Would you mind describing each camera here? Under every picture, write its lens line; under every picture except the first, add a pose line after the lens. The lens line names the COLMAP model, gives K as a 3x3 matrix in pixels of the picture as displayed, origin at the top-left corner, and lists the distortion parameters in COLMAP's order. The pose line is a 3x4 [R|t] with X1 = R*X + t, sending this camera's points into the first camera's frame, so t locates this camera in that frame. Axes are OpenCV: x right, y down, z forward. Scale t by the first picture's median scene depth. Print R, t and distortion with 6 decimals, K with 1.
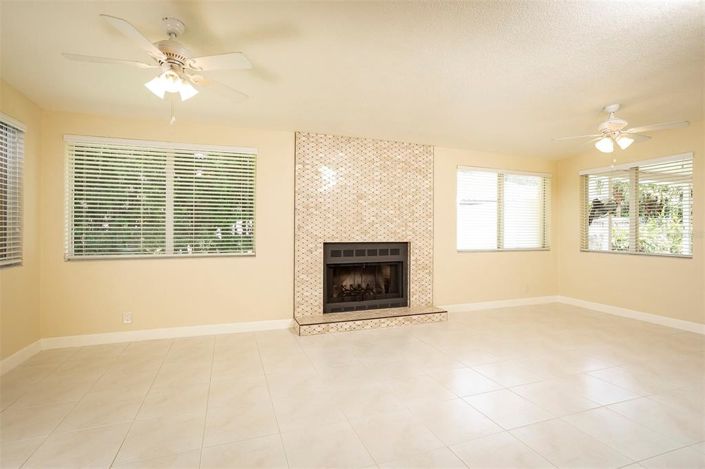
lens RADIAL K [[344.8, 0, 350.4], [0, 344.8, 236.0], [0, 0, 1]] dist [0.003721, 0.000386]
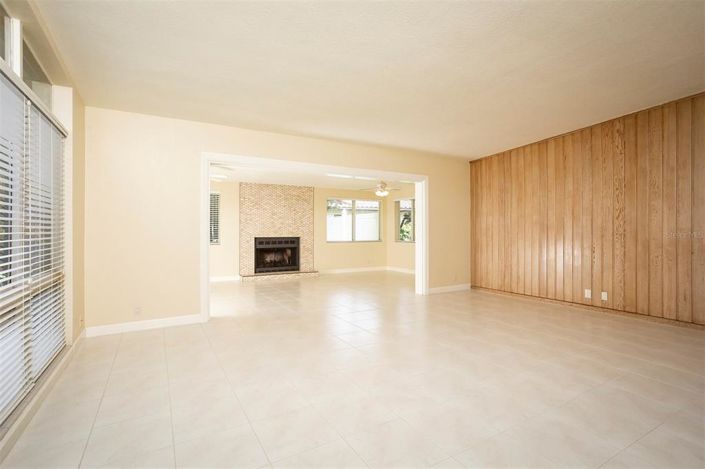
lens RADIAL K [[344.8, 0, 334.9], [0, 344.8, 236.1], [0, 0, 1]] dist [0.003721, 0.000386]
pose [[0.990855, -0.001140, 0.134925, 0.104024], [-0.001089, 0.999864, 0.016449, -0.020438], [-0.134925, -0.016445, 0.990719, -0.949657]]
